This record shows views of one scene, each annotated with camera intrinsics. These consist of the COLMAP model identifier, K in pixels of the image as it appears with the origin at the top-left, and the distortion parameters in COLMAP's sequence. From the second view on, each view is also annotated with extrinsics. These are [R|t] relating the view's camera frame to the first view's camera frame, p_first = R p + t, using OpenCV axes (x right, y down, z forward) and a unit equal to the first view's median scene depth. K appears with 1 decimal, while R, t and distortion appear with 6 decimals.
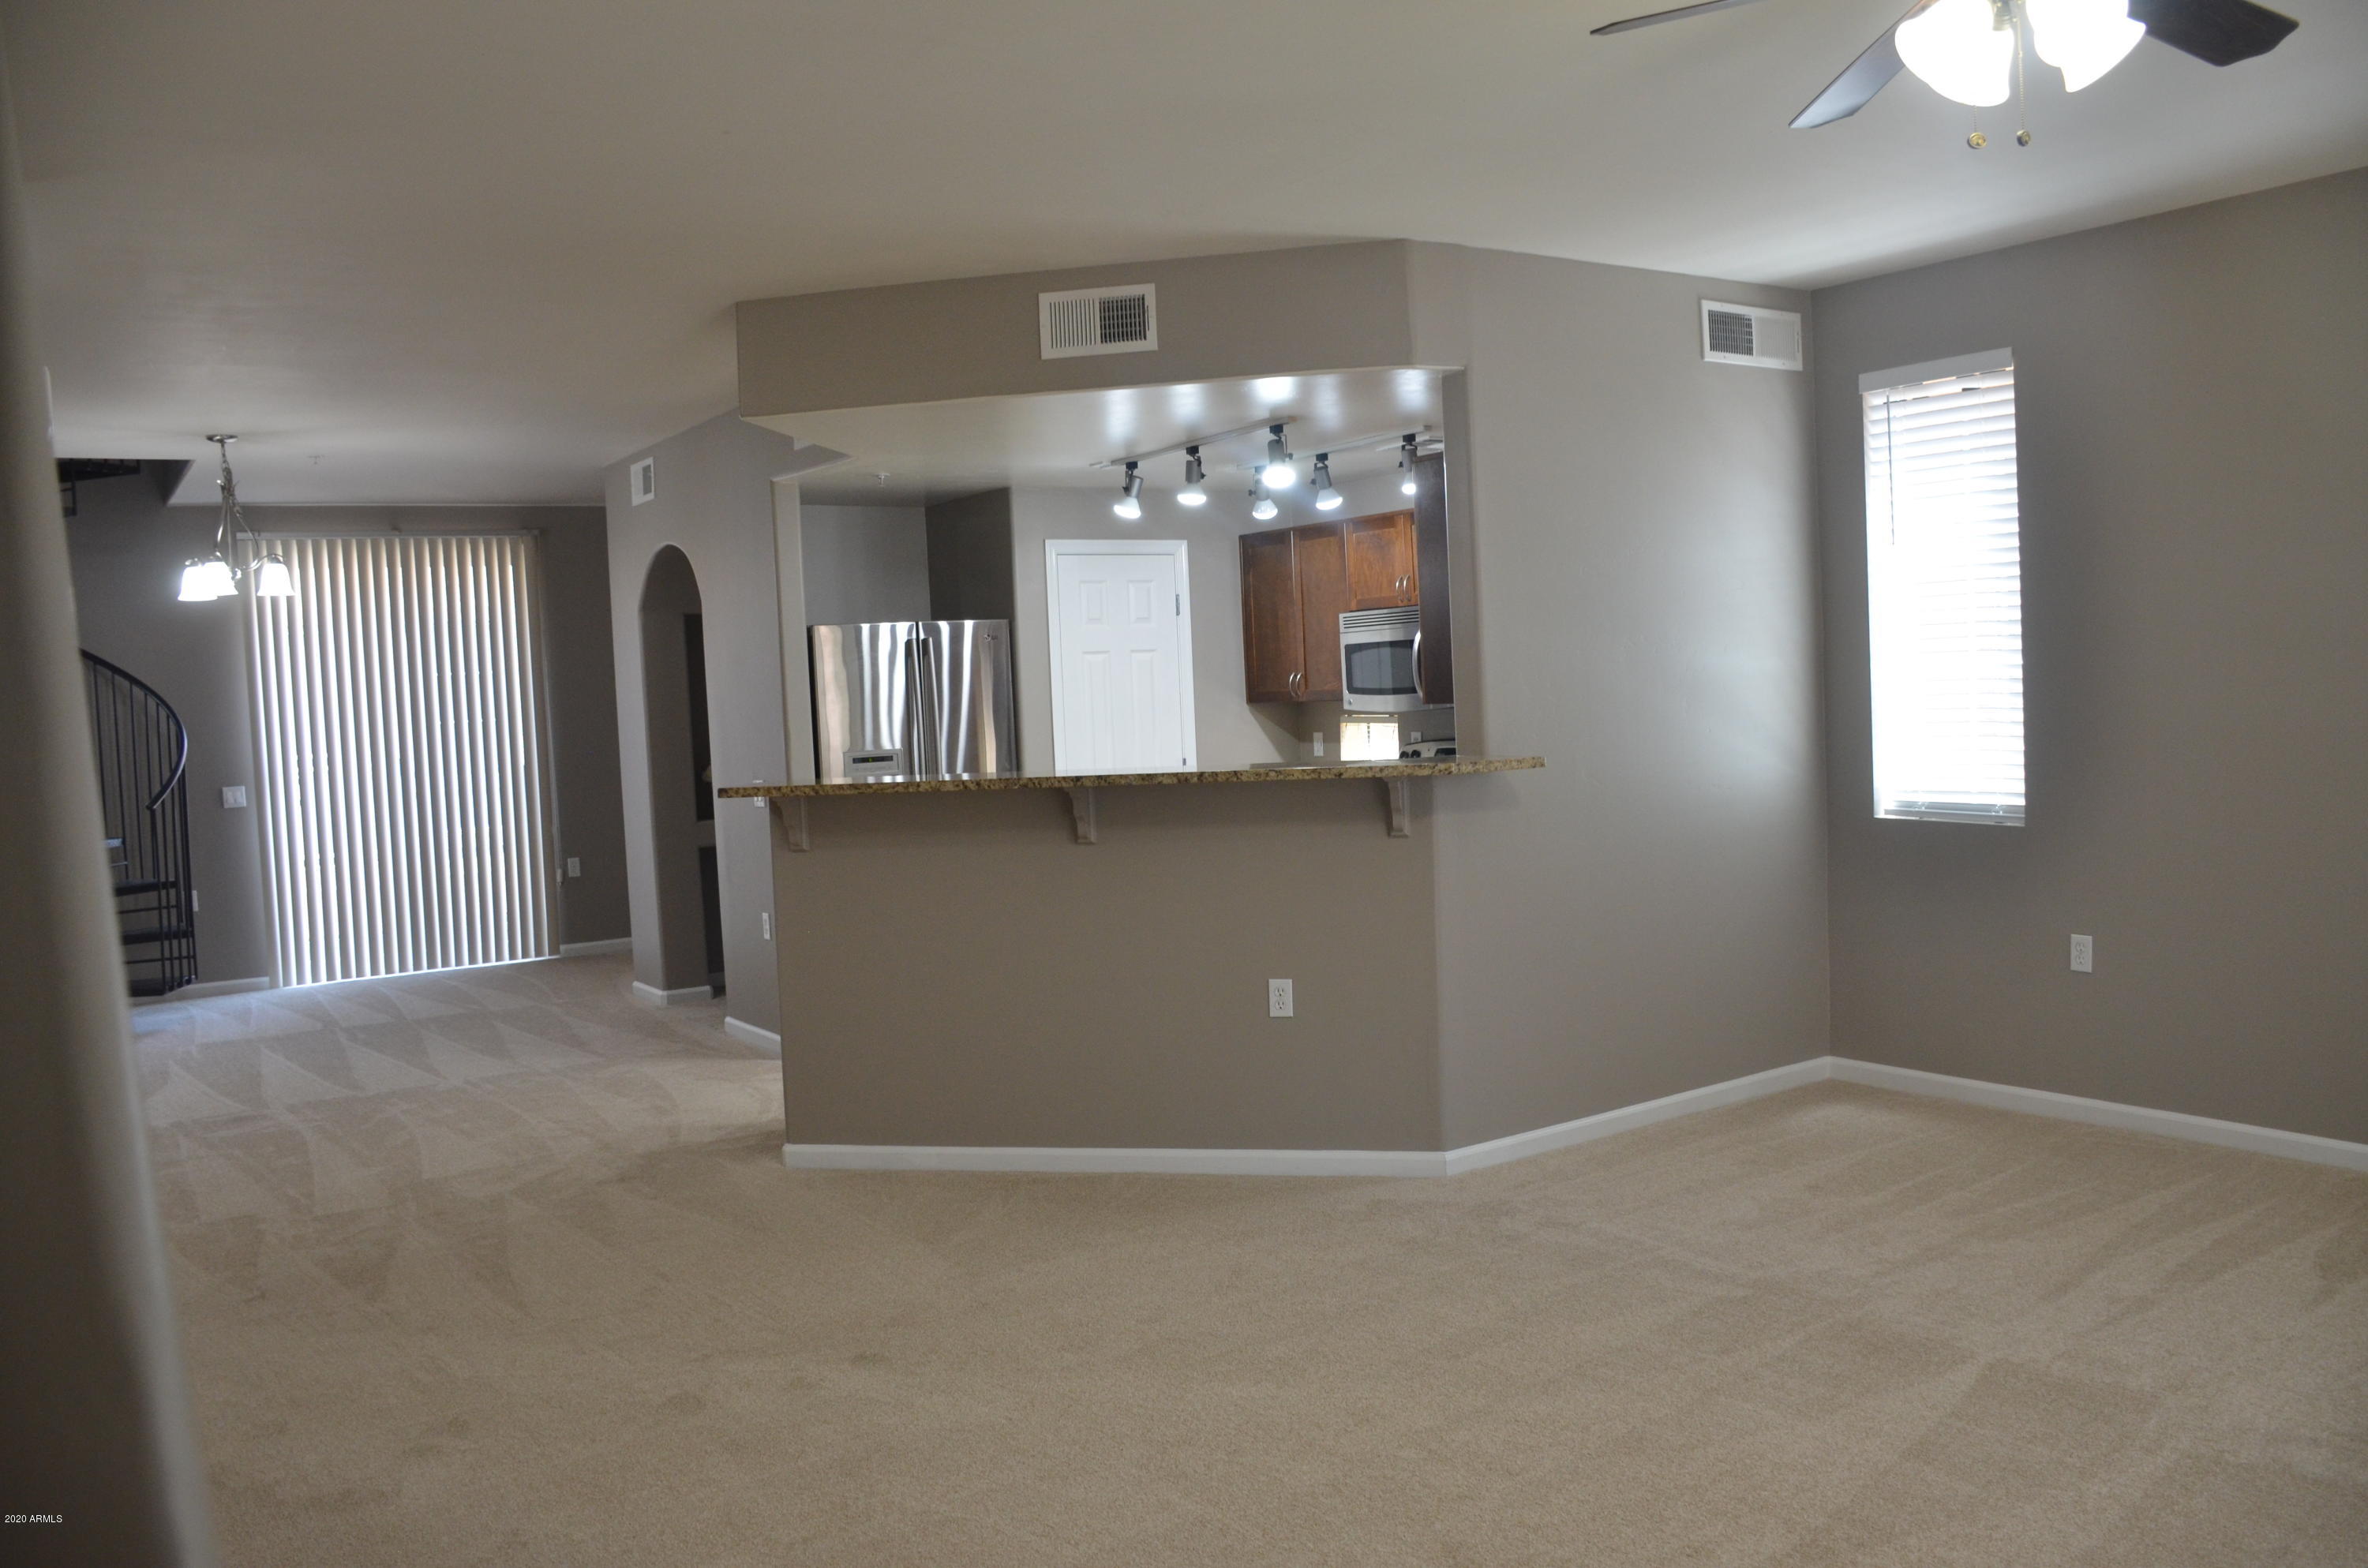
lens RADIAL K [[1840.7, 0, 1204.2], [0, 1840.7, 787.2], [0, 0, 1]] dist [-0.145389, 0.087608]
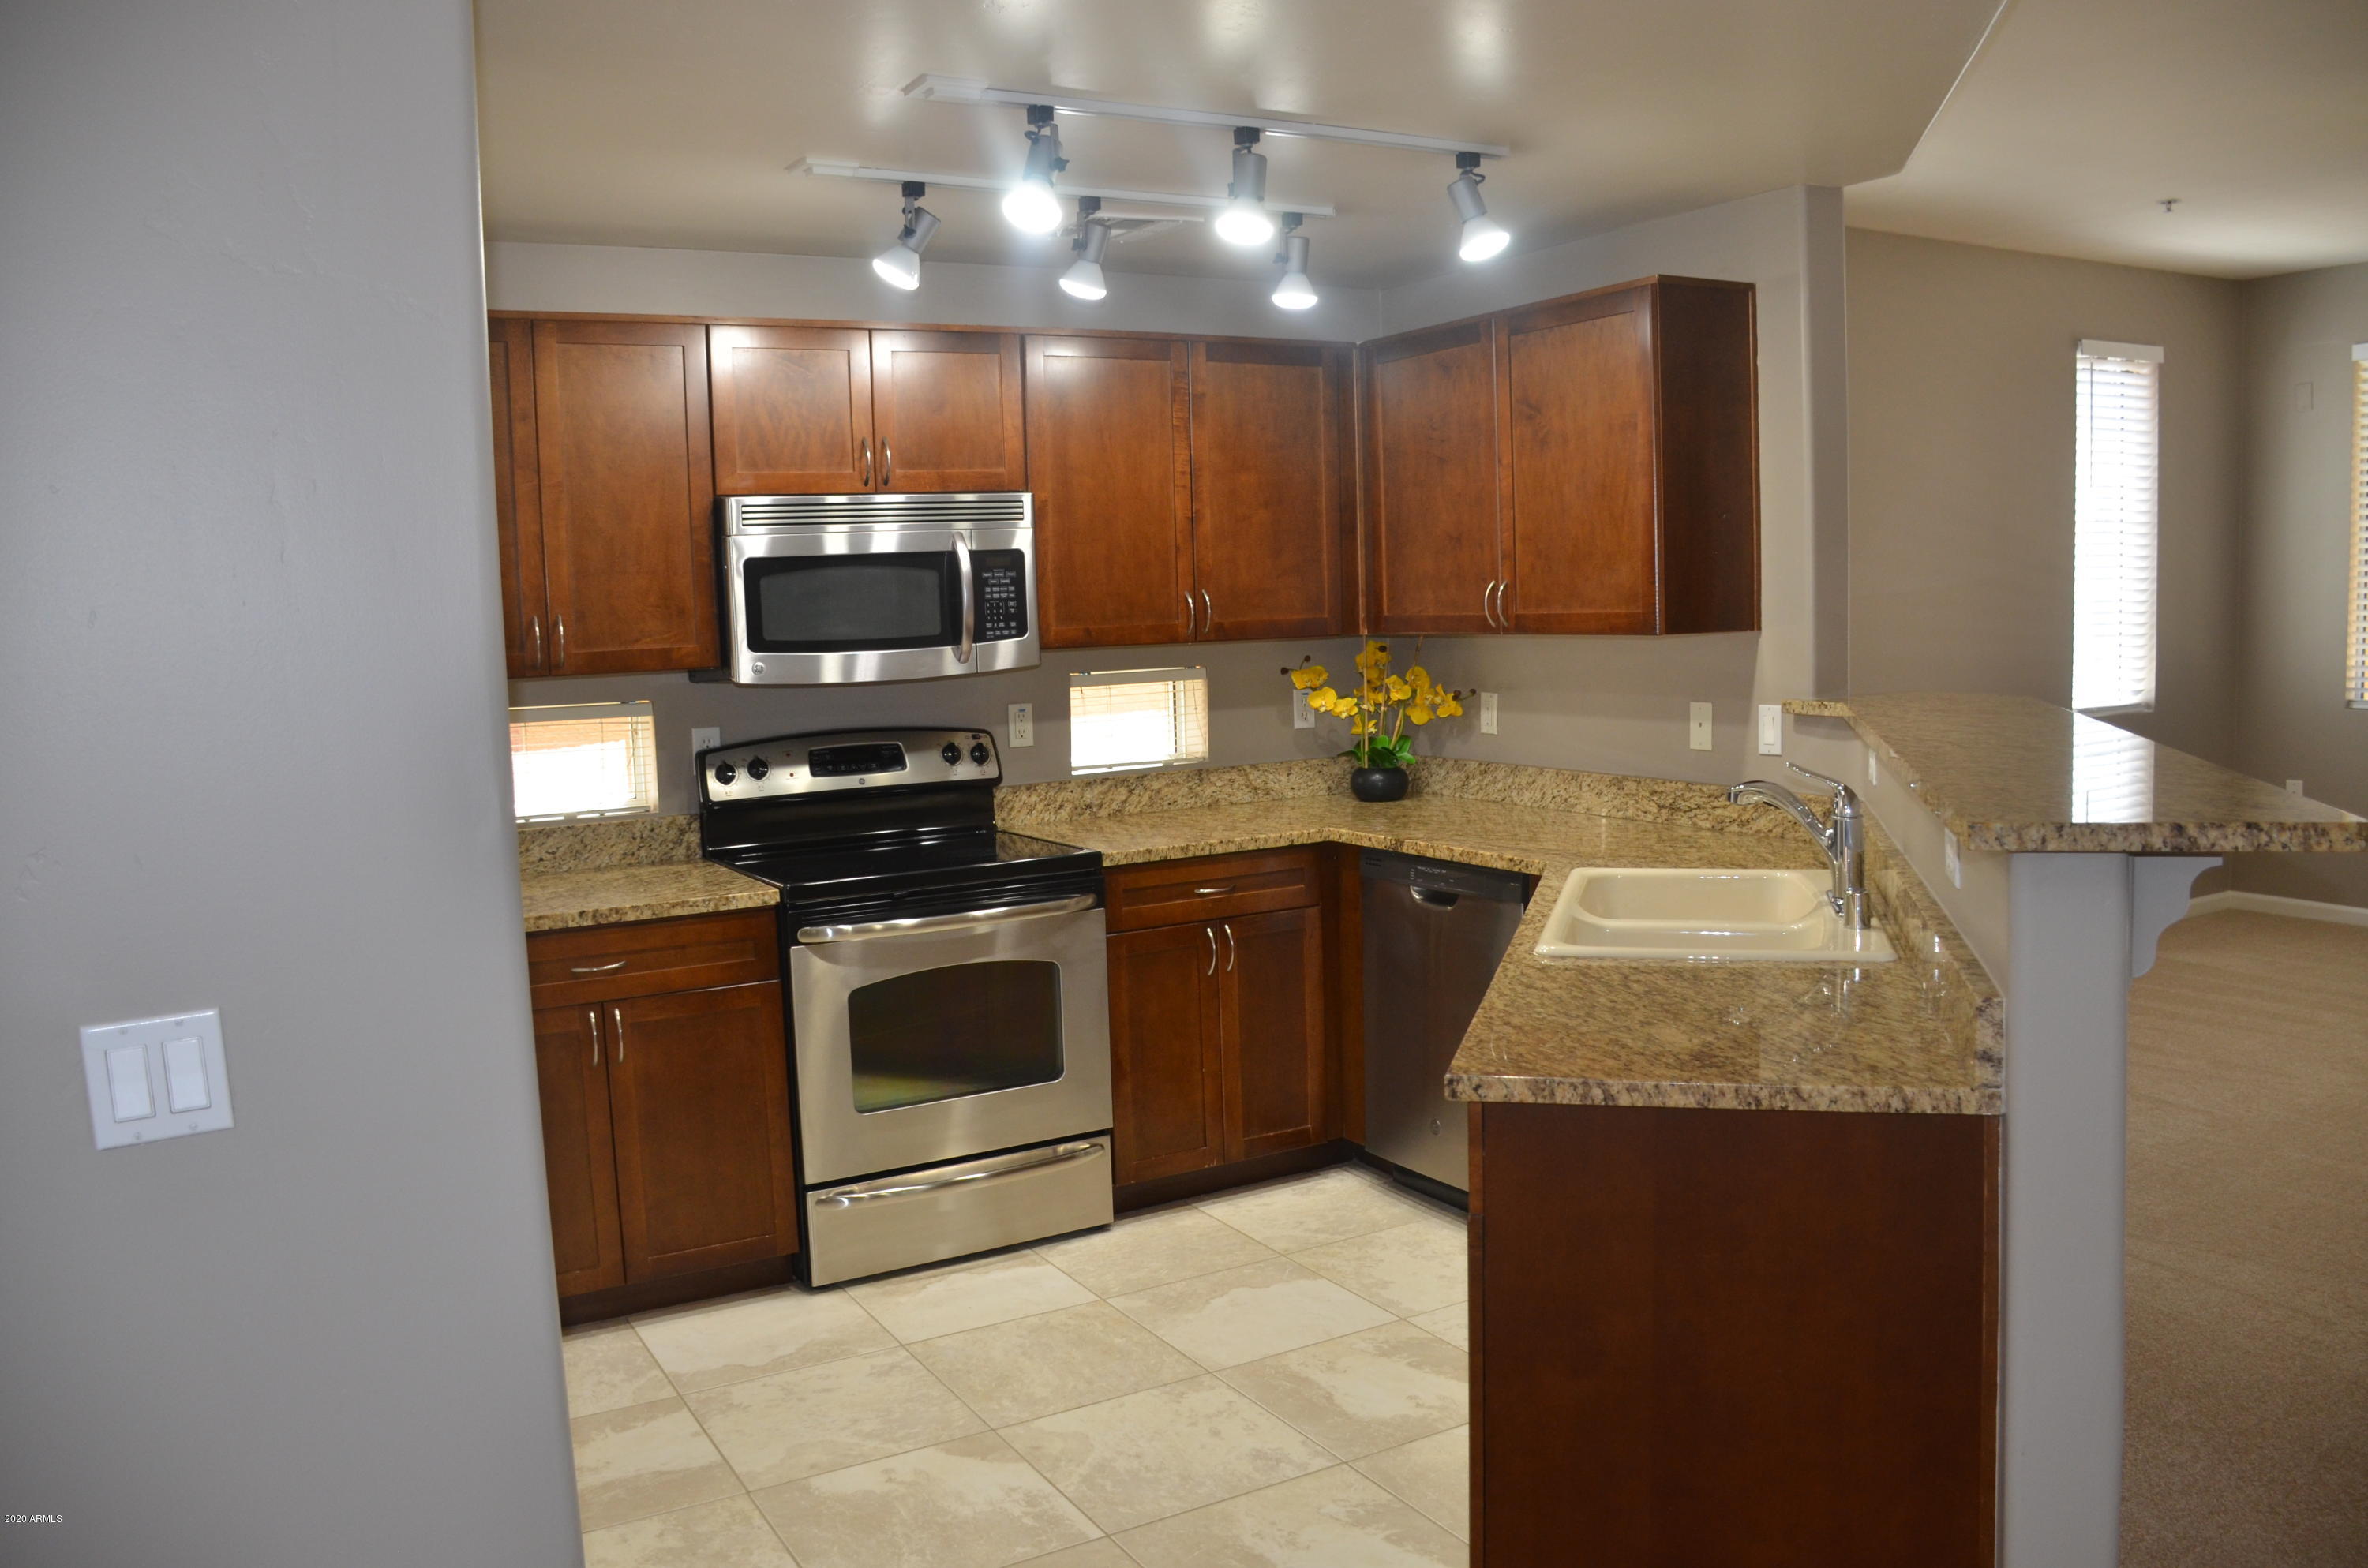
lens RADIAL K [[1840.7, 0, 1181.8], [0, 1840.7, 800.5], [0, 0, 1]] dist [-0.145389, 0.087608]
pose [[0.075282, -0.068387, 0.994814, -0.441618], [0.087675, 0.994236, 0.061712, -0.031407], [-0.993300, 0.082574, 0.080844, 0.862813]]
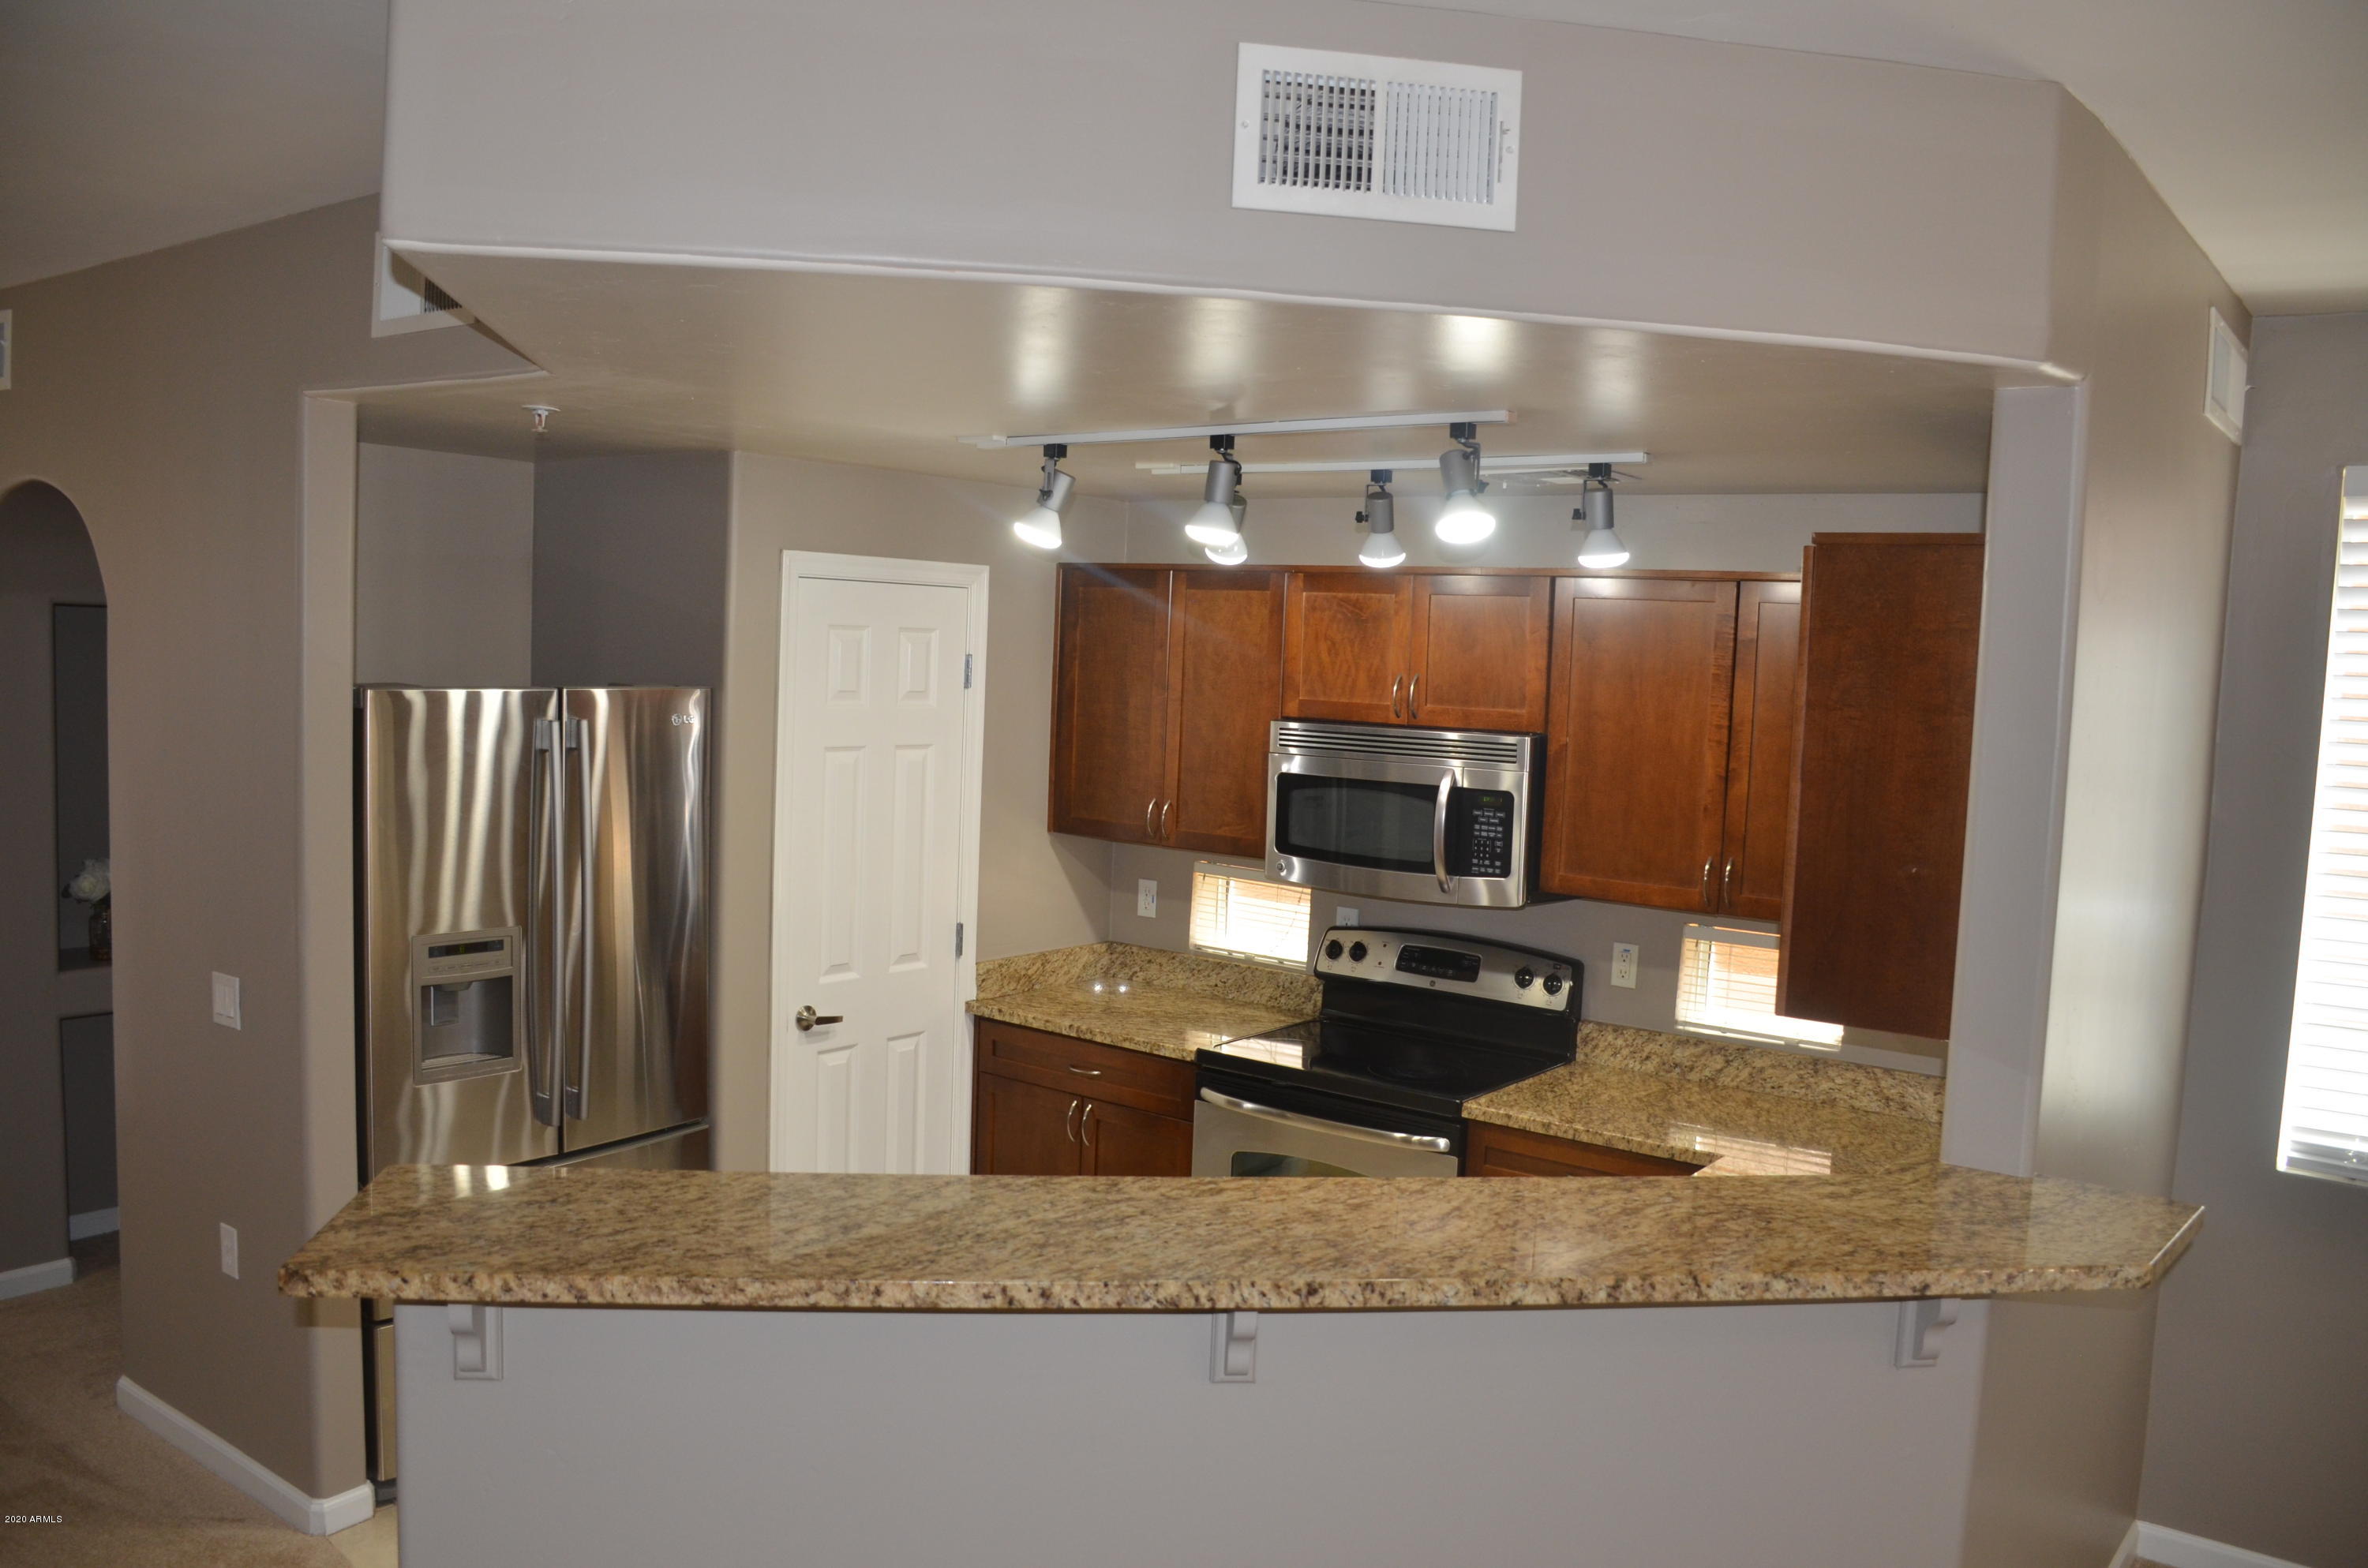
lens RADIAL K [[1840.7, 0, 1205.9], [0, 1840.7, 798.0], [0, 0, 1]] dist [-0.145389, 0.087608]
pose [[0.939486, 0.057096, 0.337796, -0.156386], [-0.065681, 0.997742, 0.014028, -0.078167], [-0.336233, -0.035366, 0.941115, 0.442280]]
